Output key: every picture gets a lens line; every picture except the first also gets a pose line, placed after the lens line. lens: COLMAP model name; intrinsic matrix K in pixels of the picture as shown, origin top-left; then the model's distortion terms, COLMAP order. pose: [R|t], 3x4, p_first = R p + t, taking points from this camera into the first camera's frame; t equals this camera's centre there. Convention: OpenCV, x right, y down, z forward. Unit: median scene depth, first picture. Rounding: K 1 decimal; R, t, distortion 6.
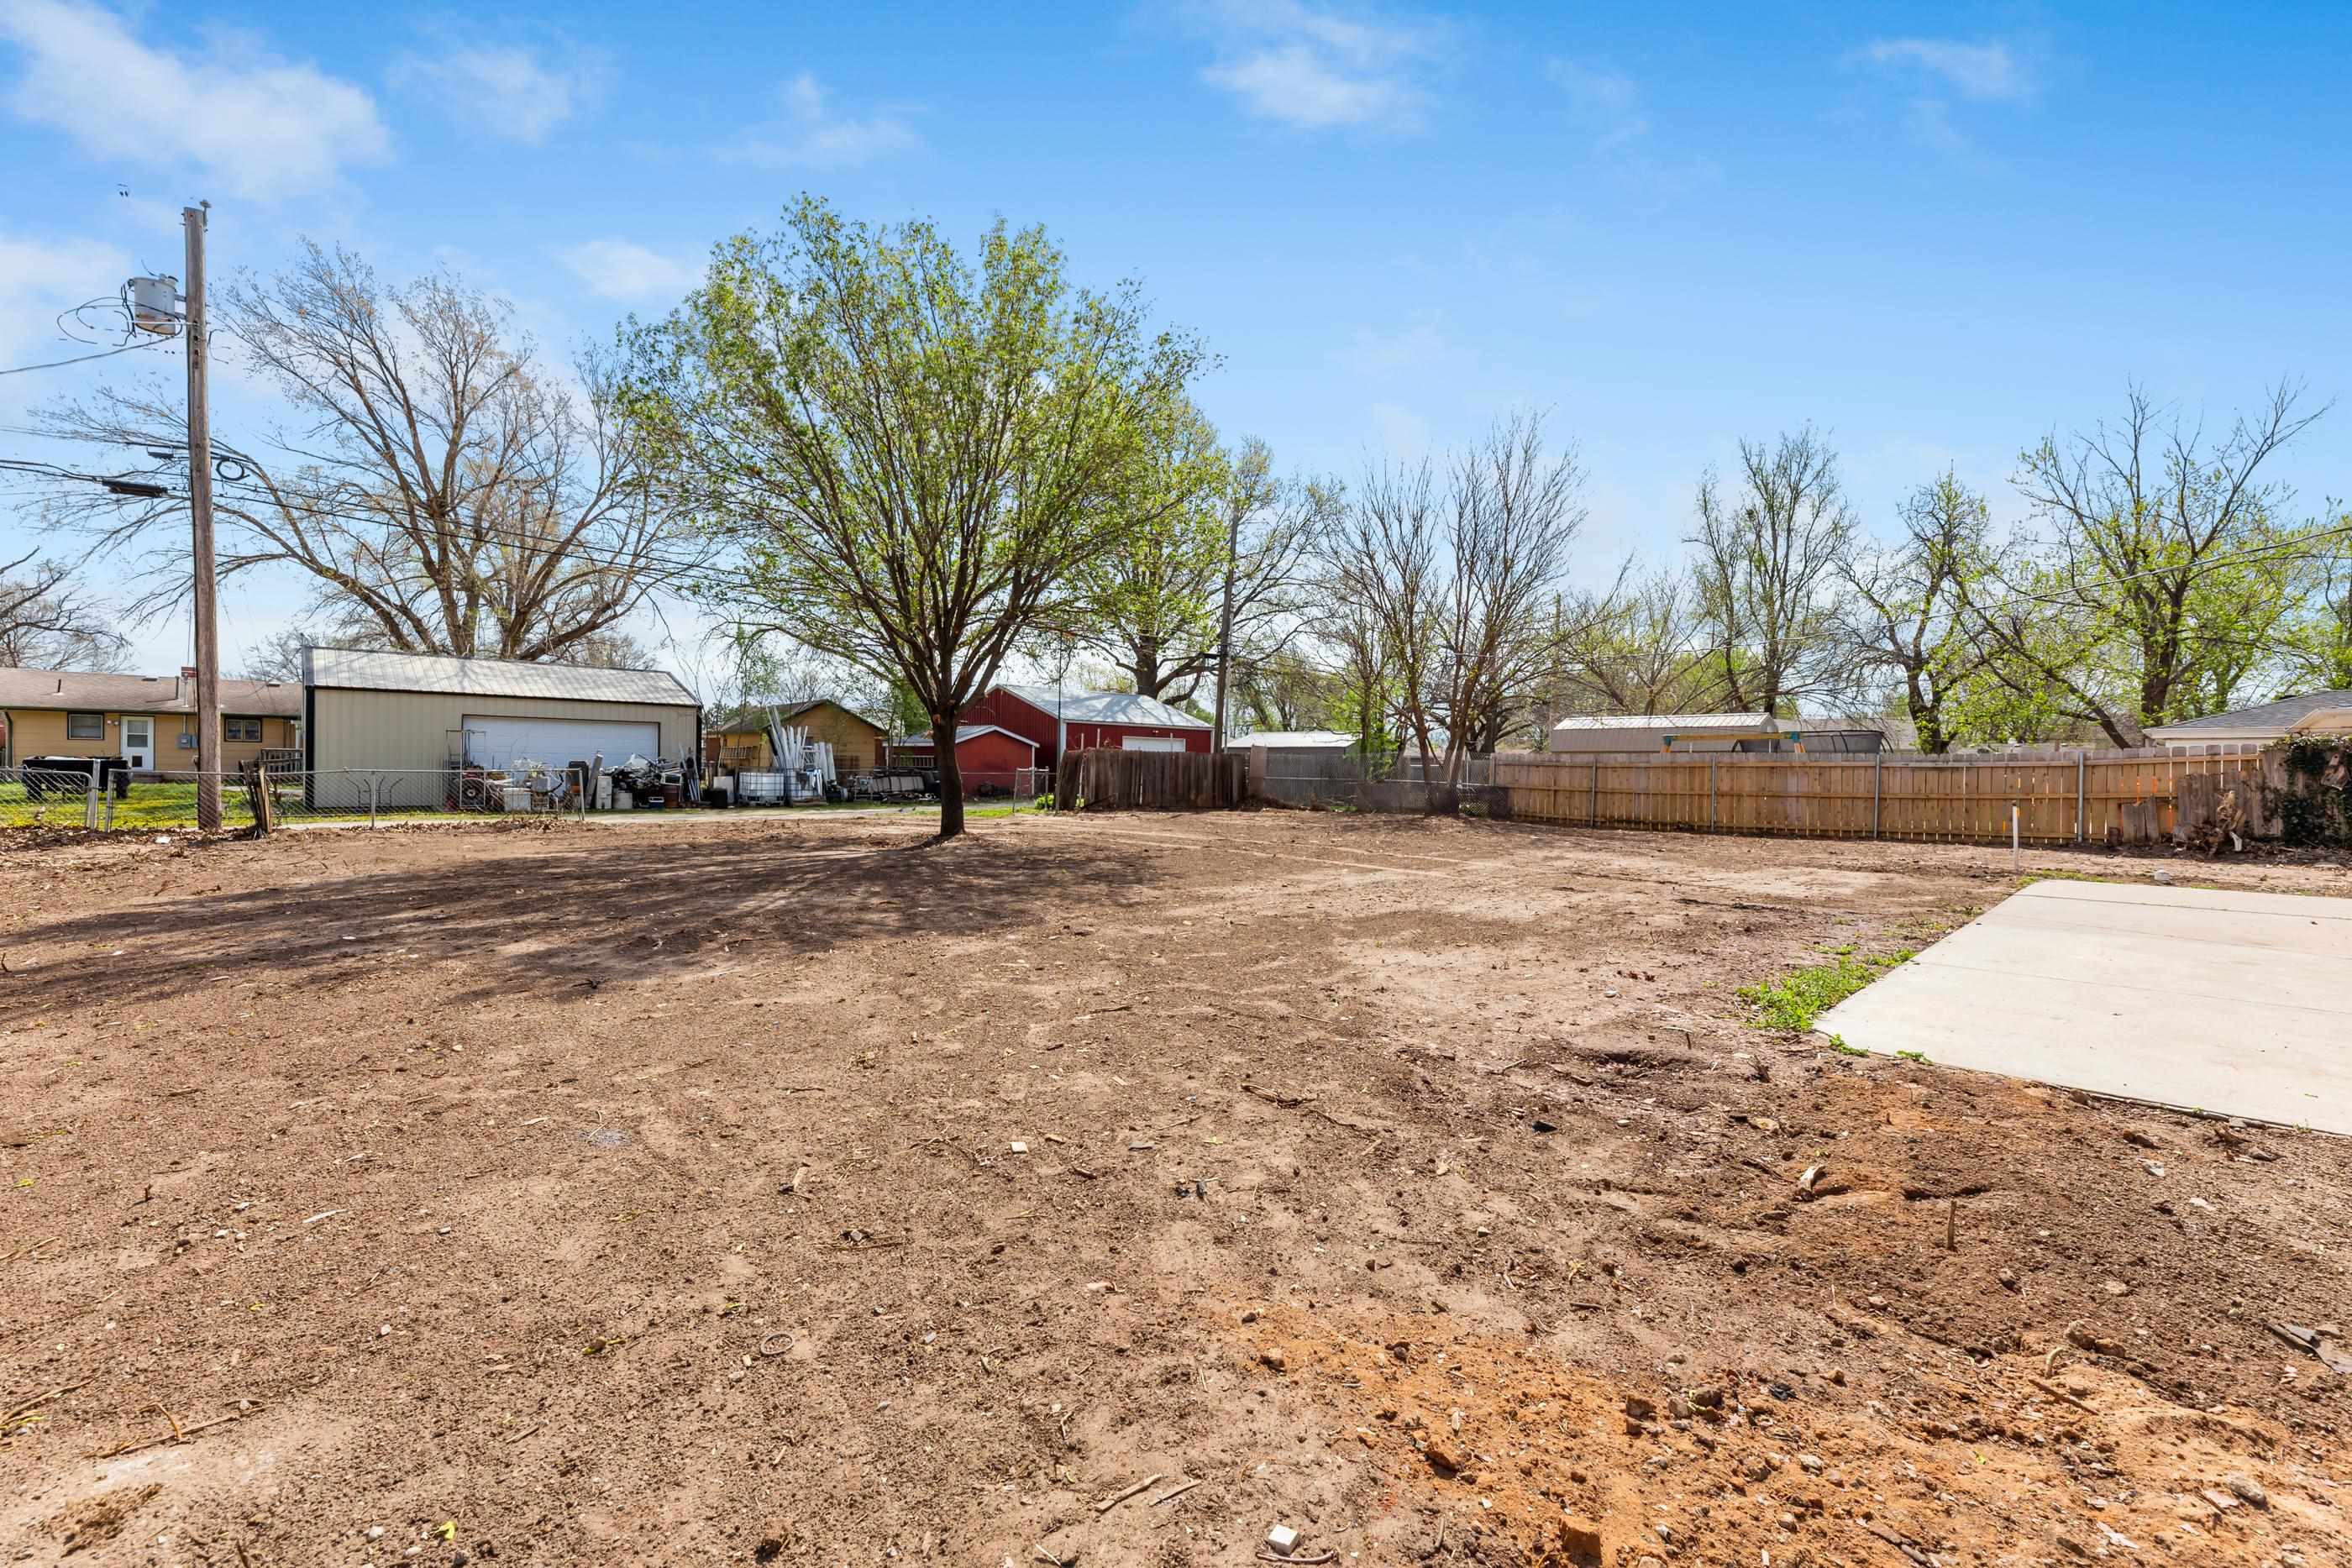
lens RADIAL K [[965.1, 0, 1122.4], [0, 965.1, 765.4], [0, 0, 1]] dist [0.001168, 0.000409]
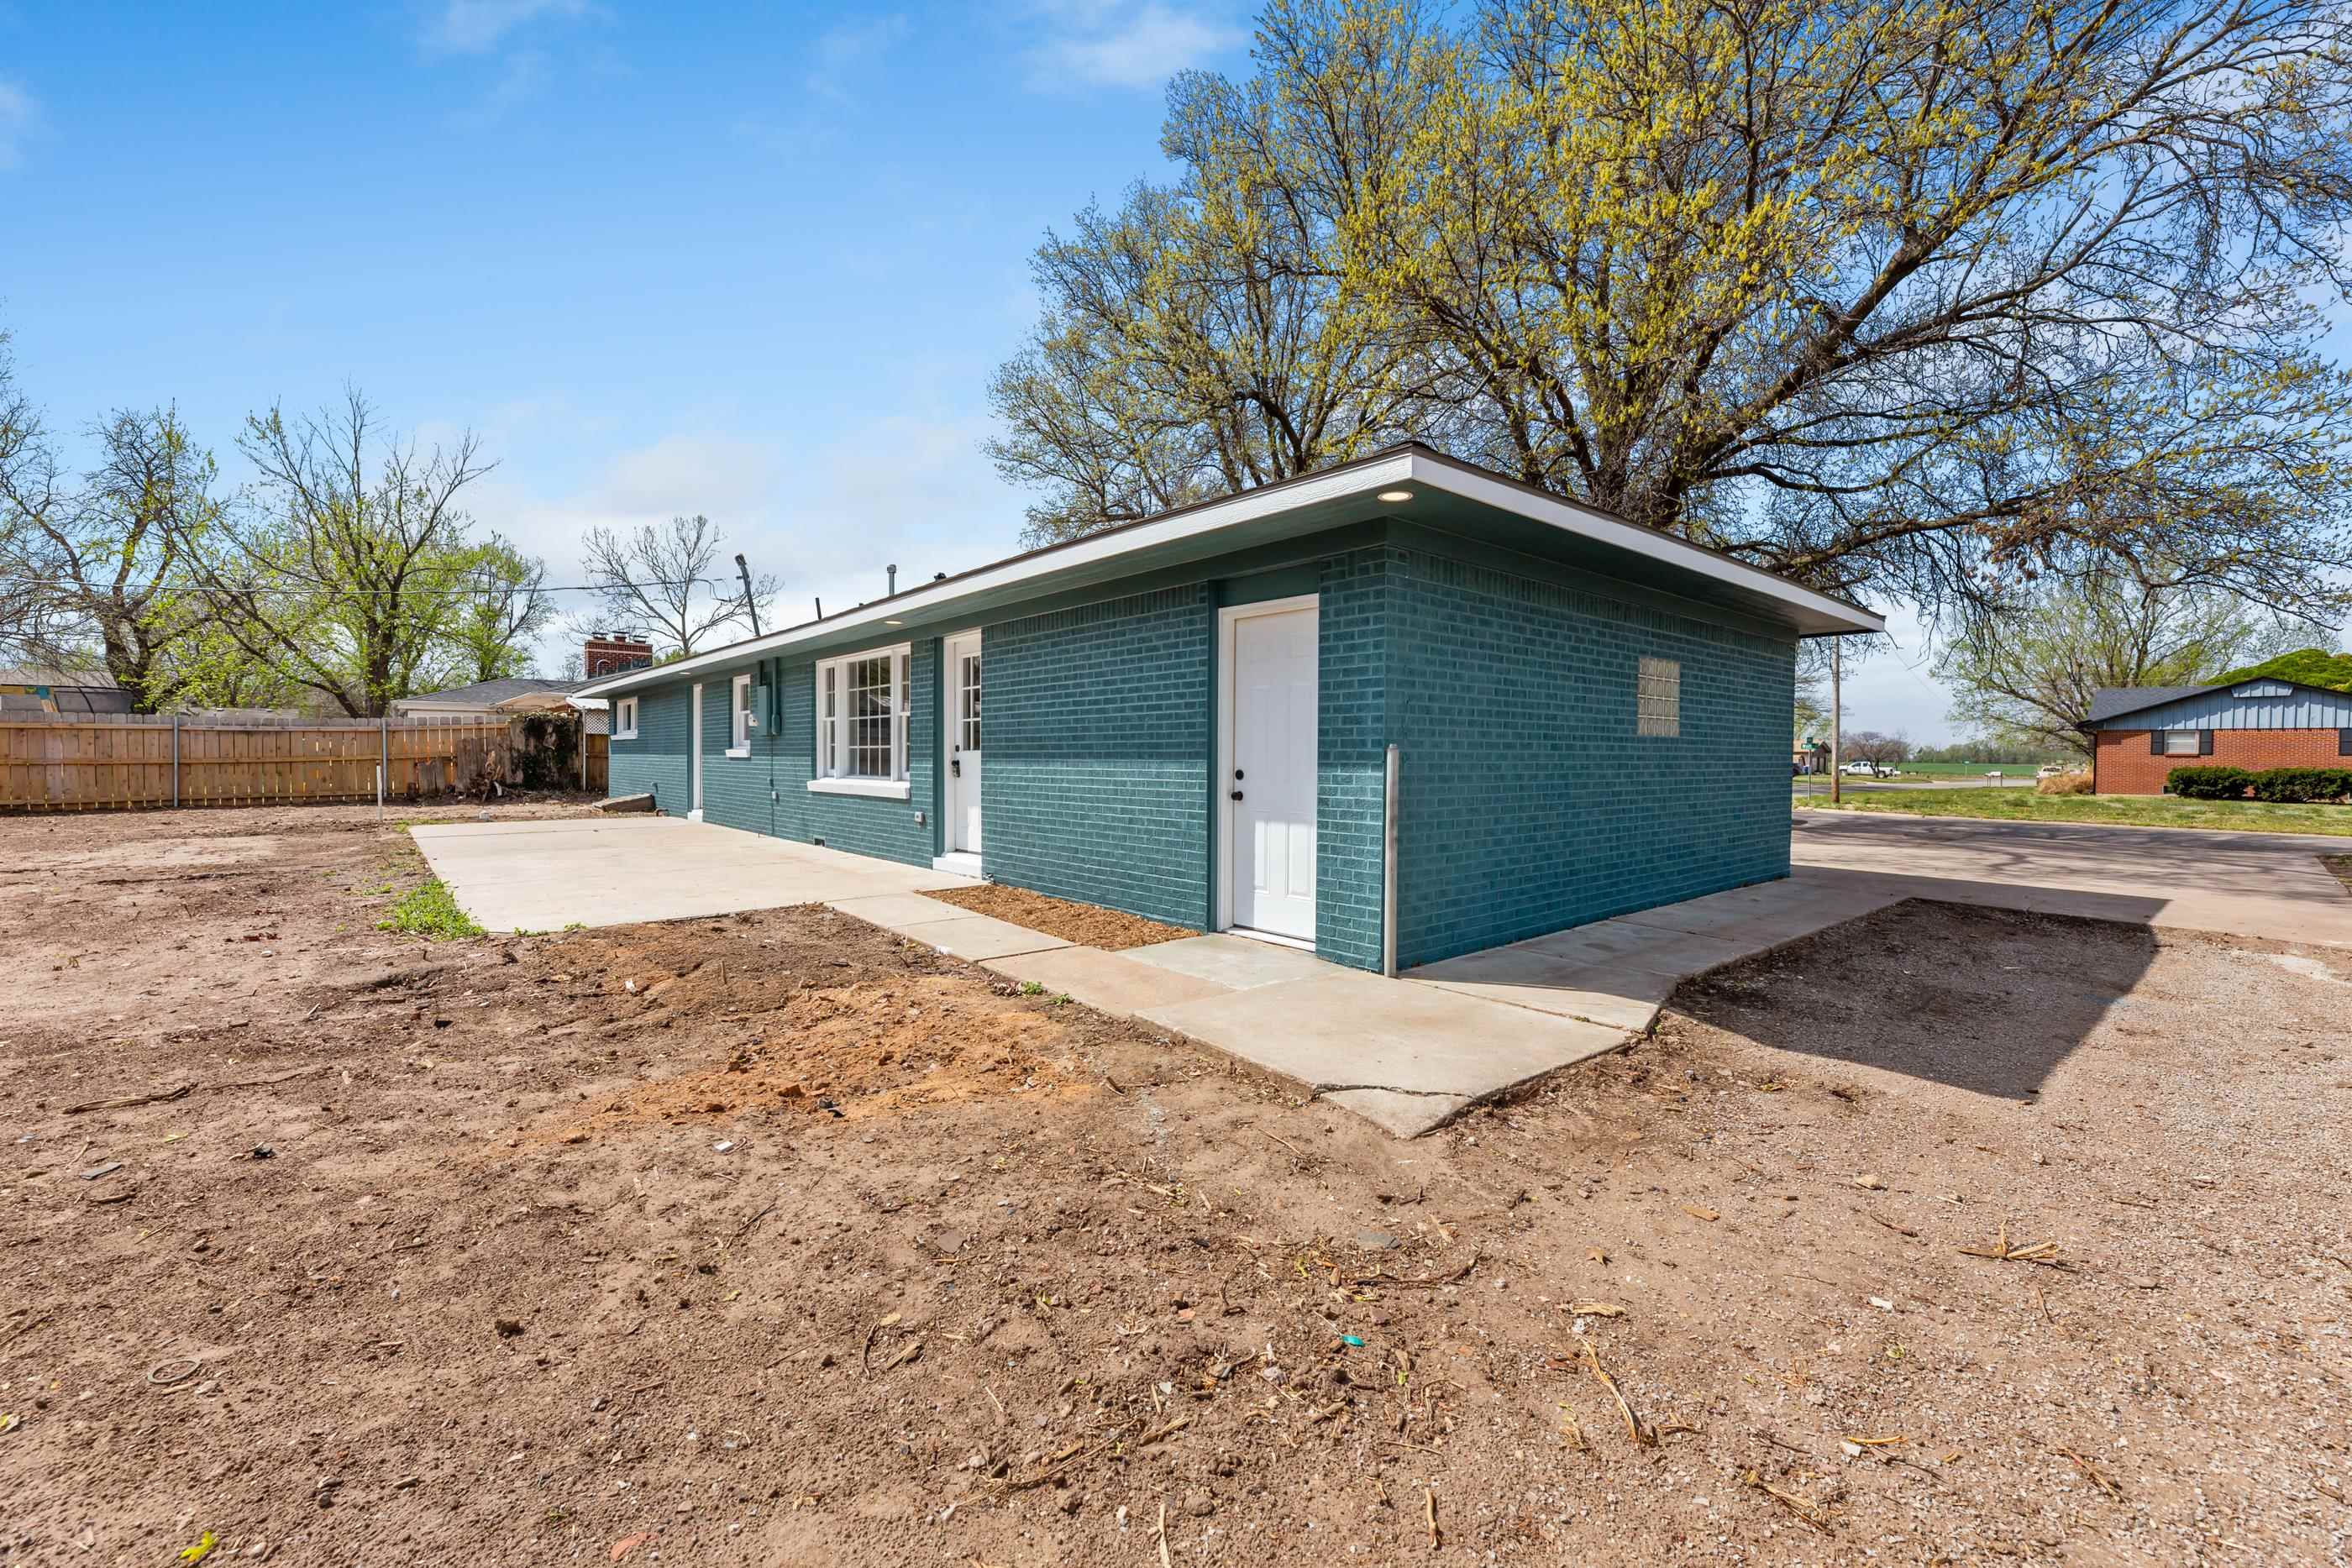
lens RADIAL K [[952.7, 0, 1166.8], [0, 952.7, 771.6], [0, 0, 1]] dist [0.001404, 0.000117]
pose [[0.053473, -0.031849, 0.998061, -0.774494], [-0.011395, 0.999407, 0.032503, 0.010157], [-0.998504, -0.013111, 0.053078, 0.037183]]
